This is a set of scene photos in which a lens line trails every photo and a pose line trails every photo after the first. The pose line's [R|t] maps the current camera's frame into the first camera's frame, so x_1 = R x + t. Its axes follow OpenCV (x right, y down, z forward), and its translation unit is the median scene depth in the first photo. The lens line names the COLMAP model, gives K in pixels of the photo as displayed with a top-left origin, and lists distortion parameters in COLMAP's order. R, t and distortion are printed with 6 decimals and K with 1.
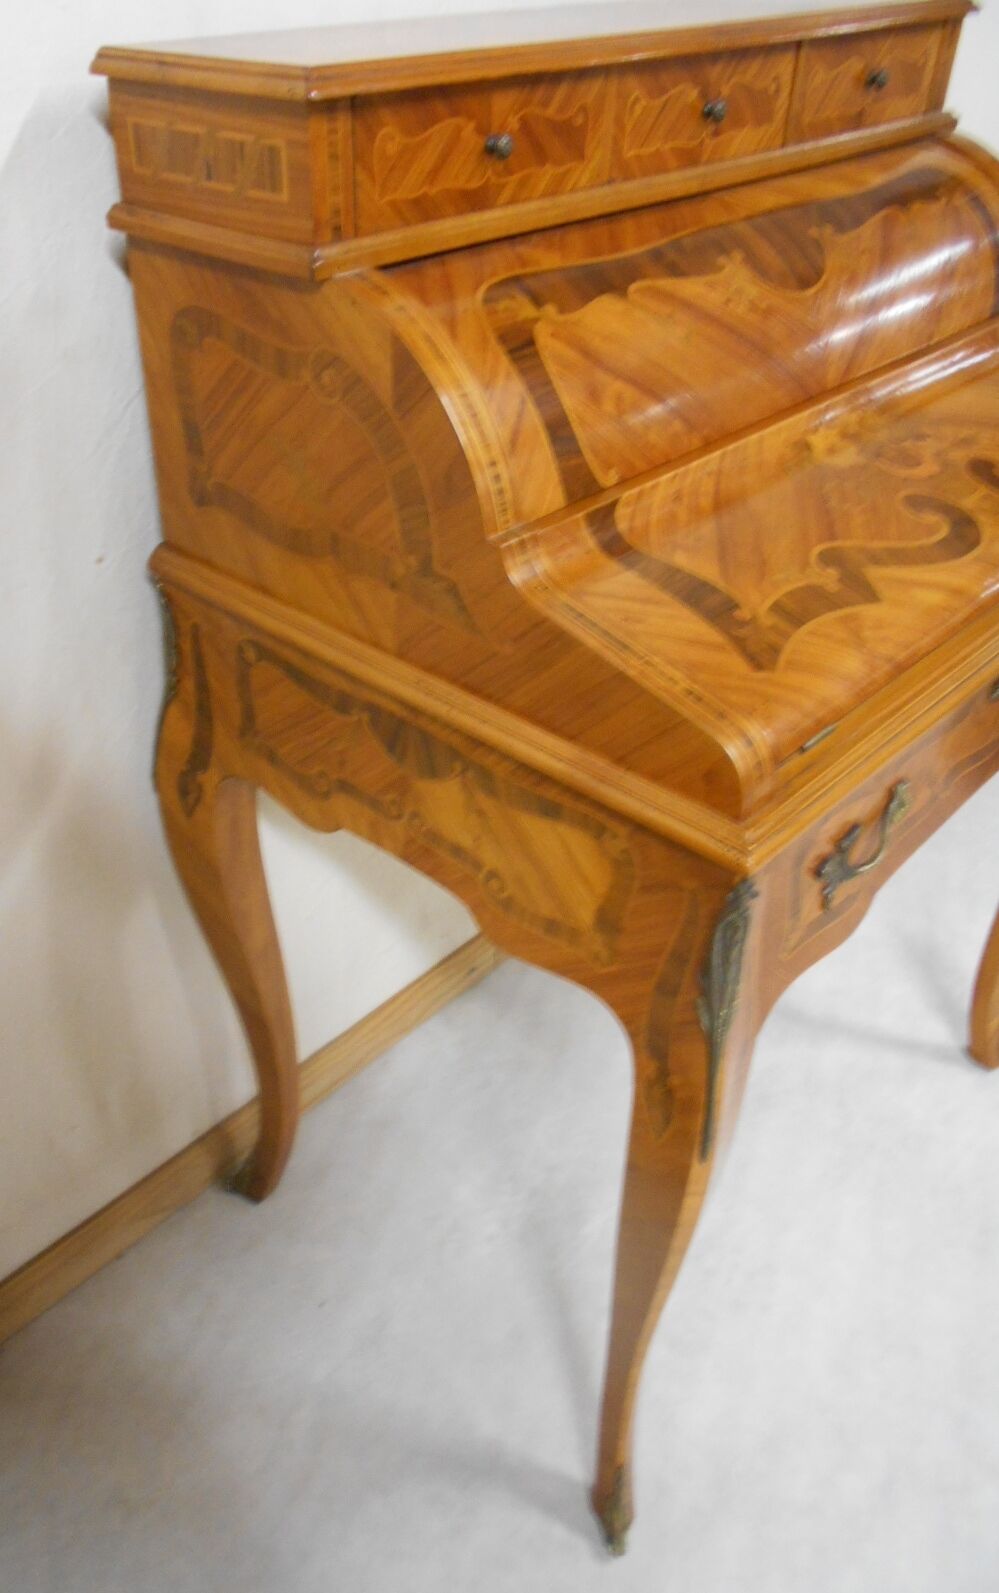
lens RADIAL K [[1295.3, 0, 437.8], [0, 1295.3, 778.6], [0, 0, 1]] dist [-0.062213, 0.133650]
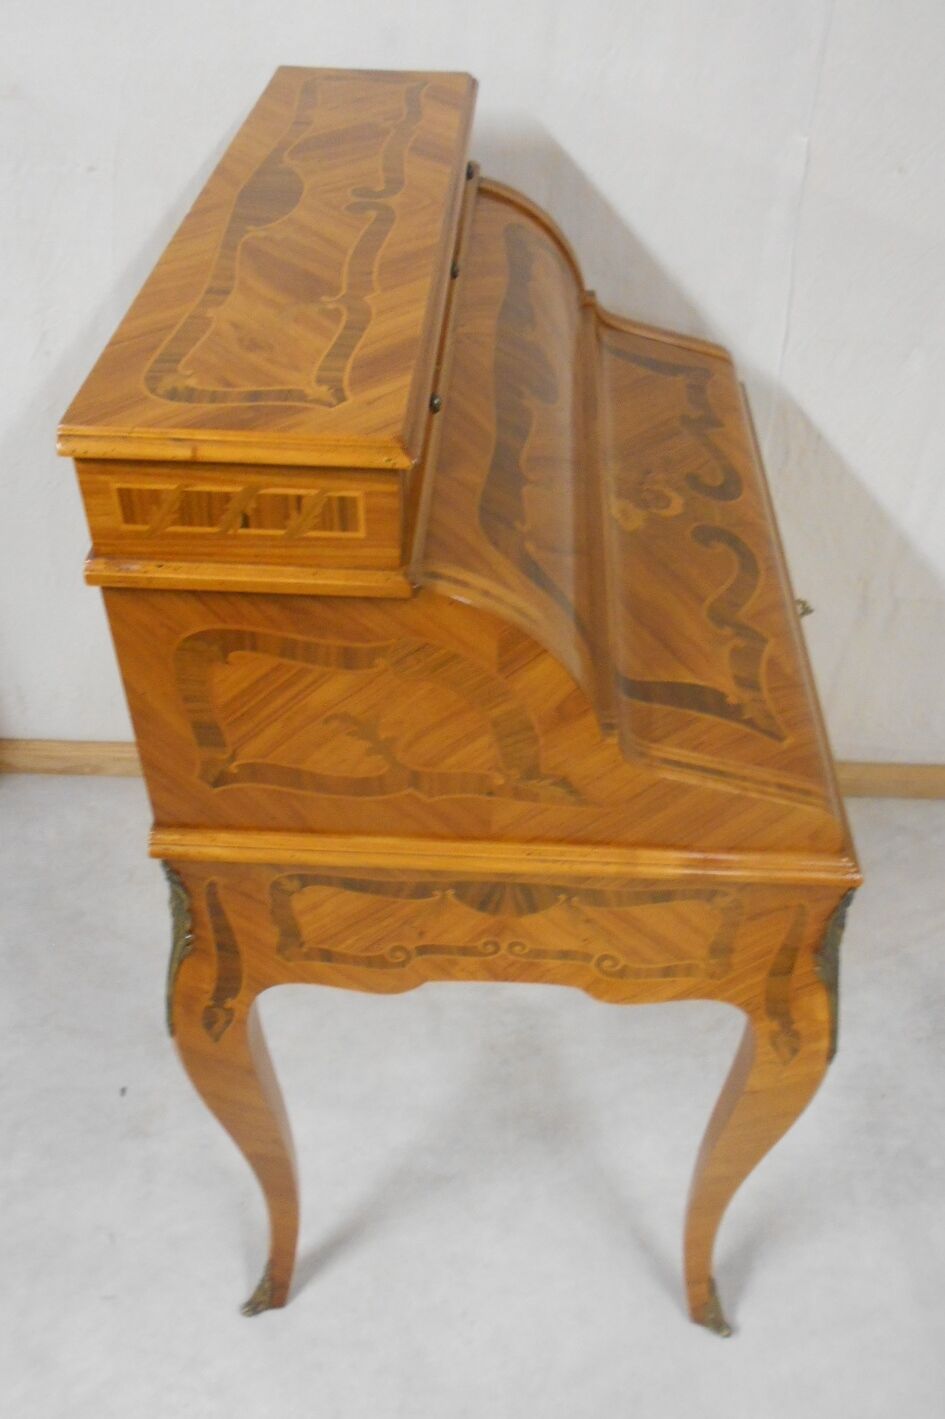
lens RADIAL K [[1284.2, 0, 547.2], [0, 1284.2, 708.6], [0, 0, 1]] dist [0.003575, 0.001362]
pose [[0.726550, -0.423023, 0.541457, -0.588066], [0.350533, 0.905954, 0.237432, -0.473572], [-0.590975, 0.017292, 0.806505, 0.045490]]
